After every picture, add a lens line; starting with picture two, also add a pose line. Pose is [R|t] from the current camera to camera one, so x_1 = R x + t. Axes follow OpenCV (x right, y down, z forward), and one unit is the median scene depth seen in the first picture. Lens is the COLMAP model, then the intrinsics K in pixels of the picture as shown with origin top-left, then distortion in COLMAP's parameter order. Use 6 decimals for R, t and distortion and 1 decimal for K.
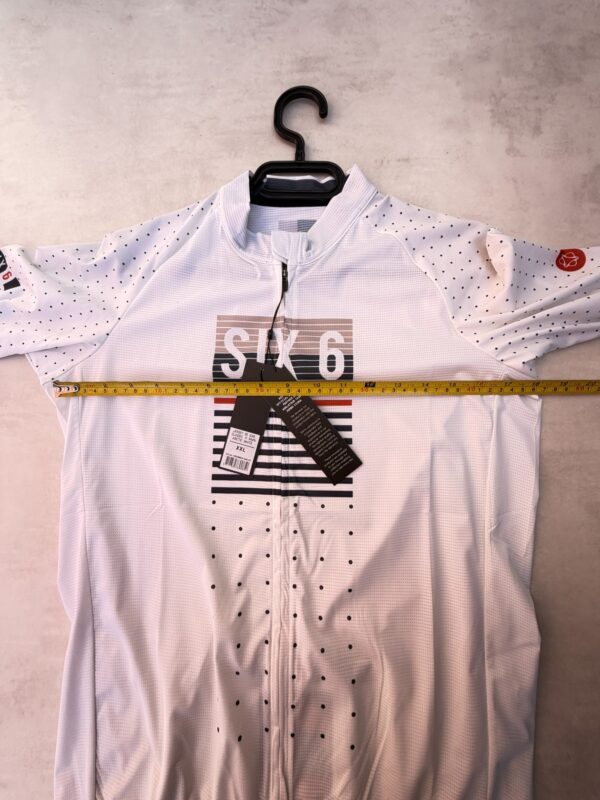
lens RADIAL K [[321.4, 0, 300.0], [0, 321.4, 400.0], [0, 0, 1]] dist [0.002313, -0.000080]
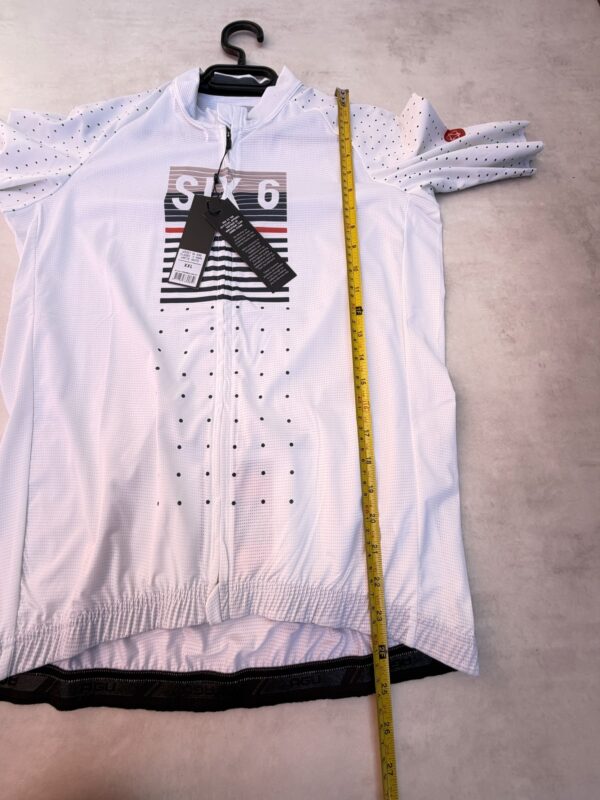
lens RADIAL K [[321.4, 0, 300.0], [0, 321.4, 400.0], [0, 0, 1]] dist [0.002313, -0.000080]
pose [[0.996268, -0.023138, 0.083153, 0.093179], [0.035585, 0.987820, -0.151479, 0.755644], [-0.078635, 0.153872, 0.984957, -0.053795]]
